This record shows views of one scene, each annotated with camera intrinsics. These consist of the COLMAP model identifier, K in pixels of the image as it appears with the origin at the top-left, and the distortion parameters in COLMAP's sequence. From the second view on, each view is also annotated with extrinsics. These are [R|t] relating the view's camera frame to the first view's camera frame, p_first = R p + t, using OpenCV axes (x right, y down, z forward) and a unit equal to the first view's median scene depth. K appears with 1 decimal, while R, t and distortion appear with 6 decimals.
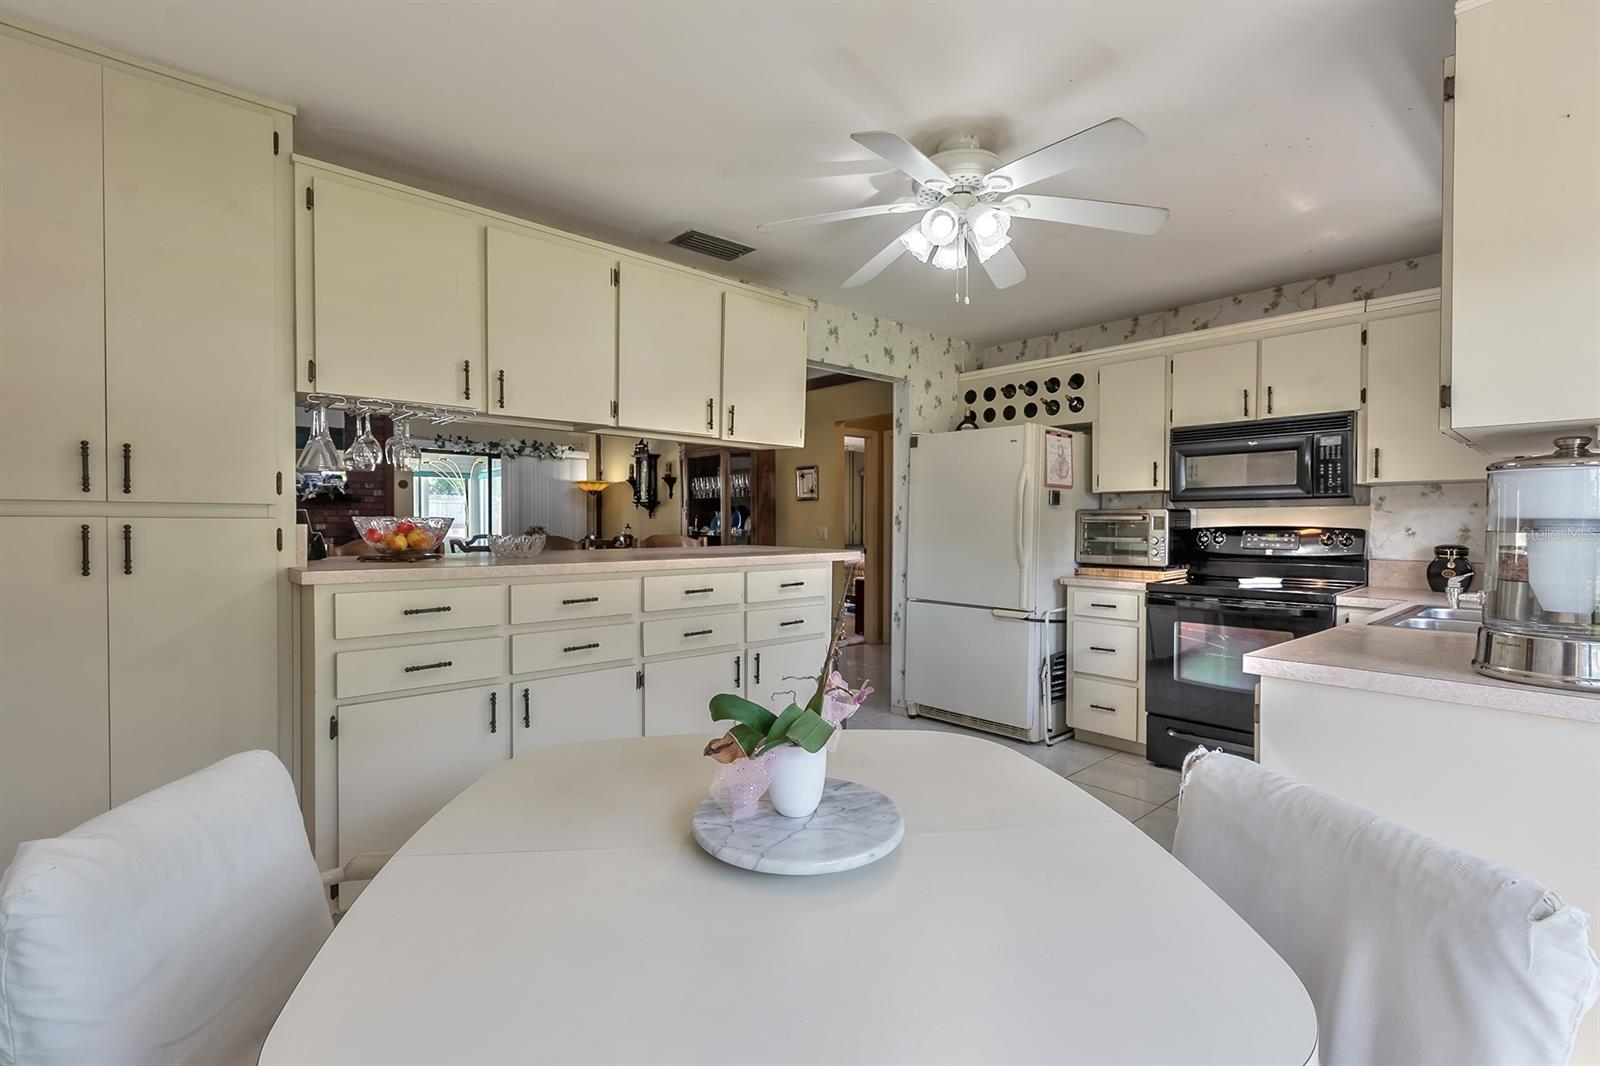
lens RADIAL K [[742.9, 0, 773.6], [0, 742.9, 528.7], [0, 0, 1]] dist [0.021289, -0.000070]
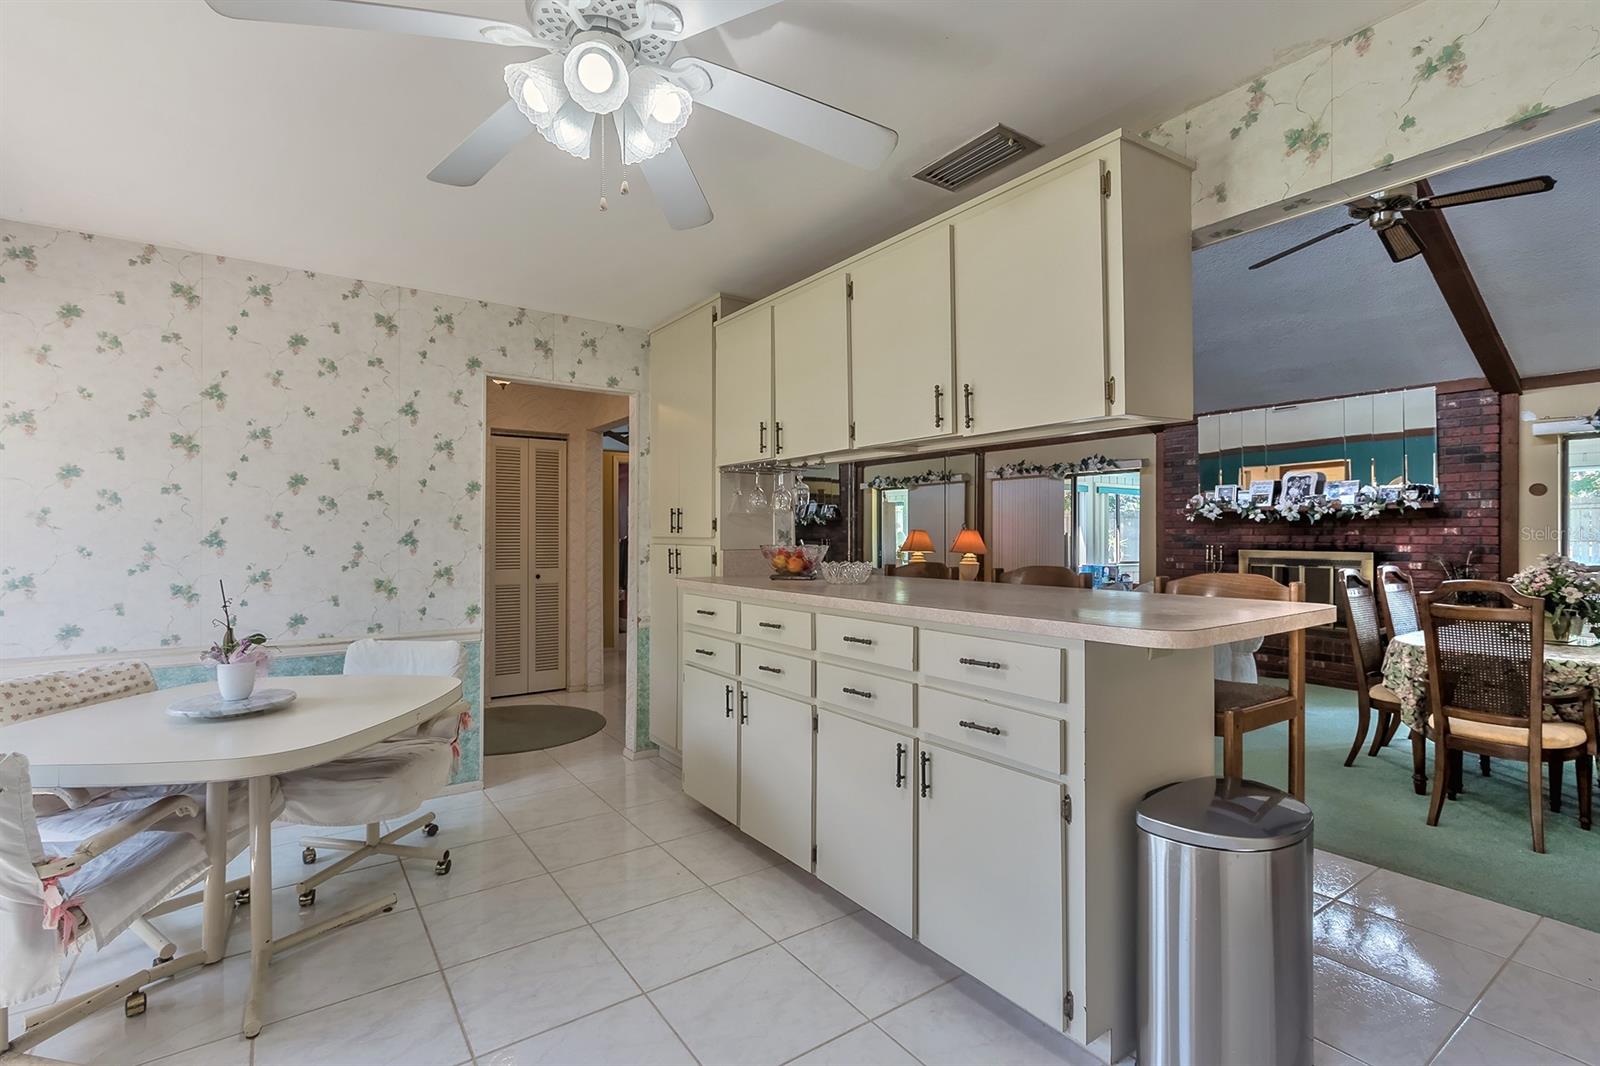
lens RADIAL K [[734.2, 0, 775.5], [0, 734.2, 530.3], [0, 0, 1]] dist [0.001040, -0.000500]
pose [[-0.117072, -0.000702, -0.993123, 0.595985], [-0.014370, 0.999896, 0.000987, -0.029311], [0.993019, 0.014387, -0.117070, 0.869725]]
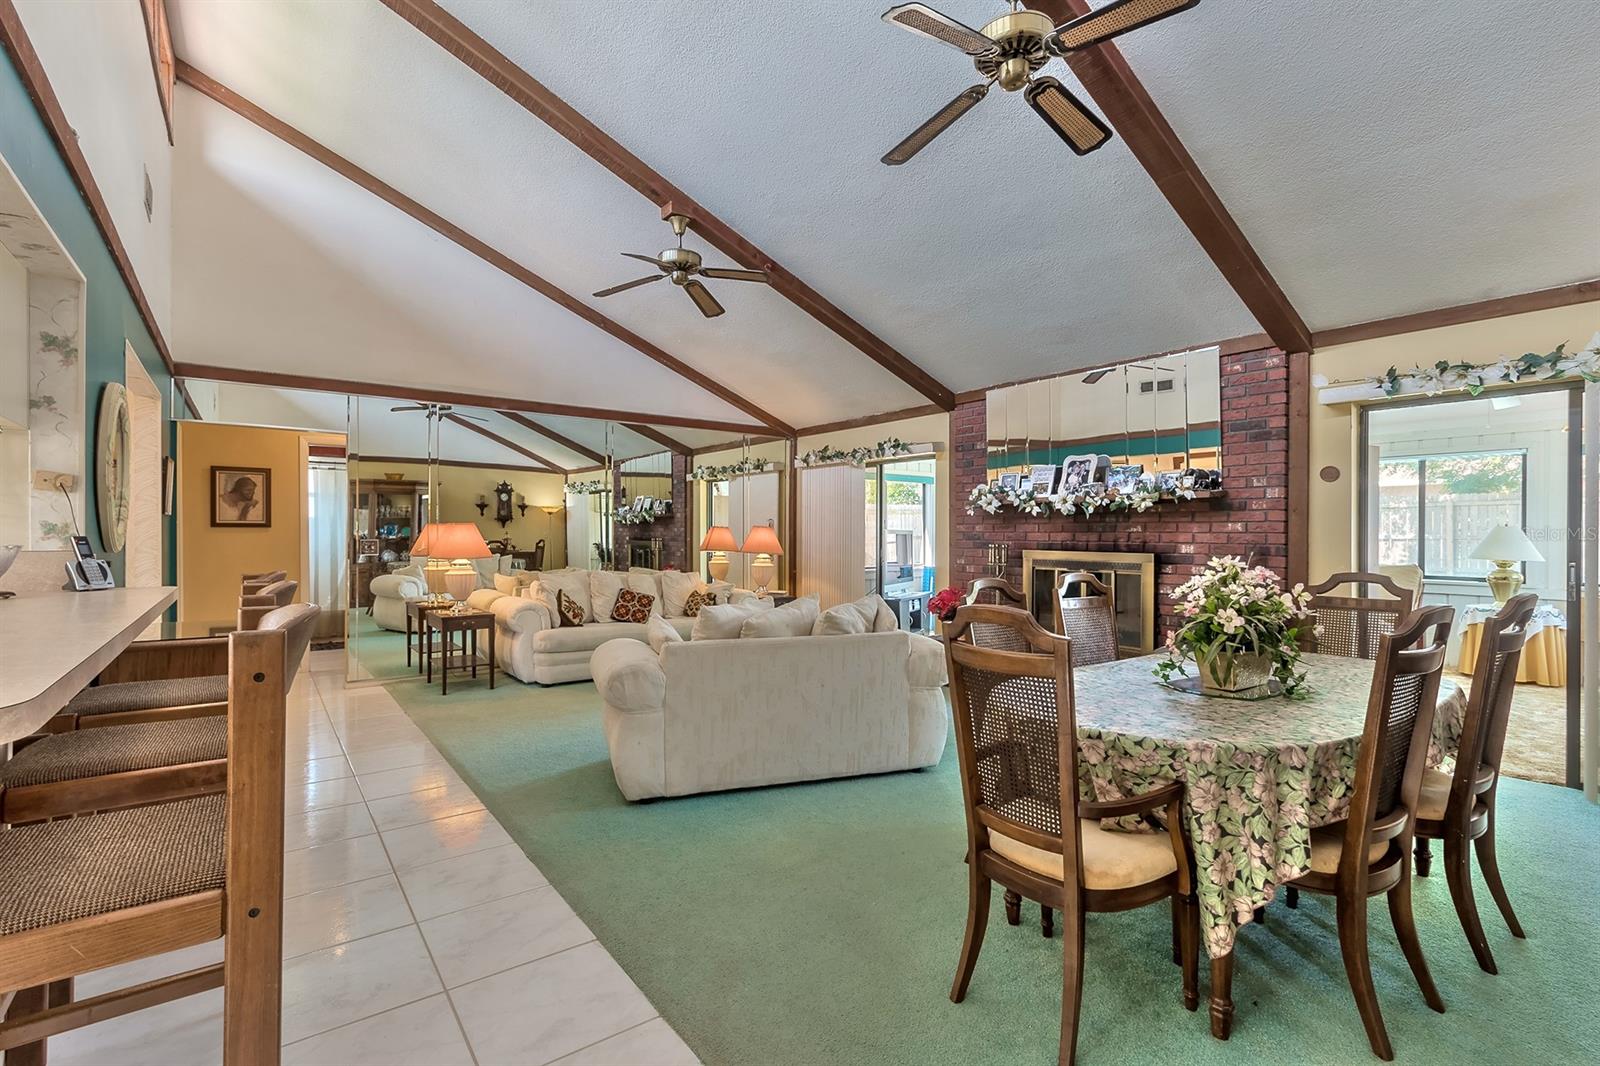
lens RADIAL K [[742.9, 0, 773.6], [0, 742.9, 528.7], [0, 0, 1]] dist [0.021289, -0.000070]
pose [[-0.081995, 0.000090, -0.996633, 0.183885], [-0.014990, 0.999887, 0.001323, -0.034084], [0.996520, 0.015048, -0.081984, 1.471088]]
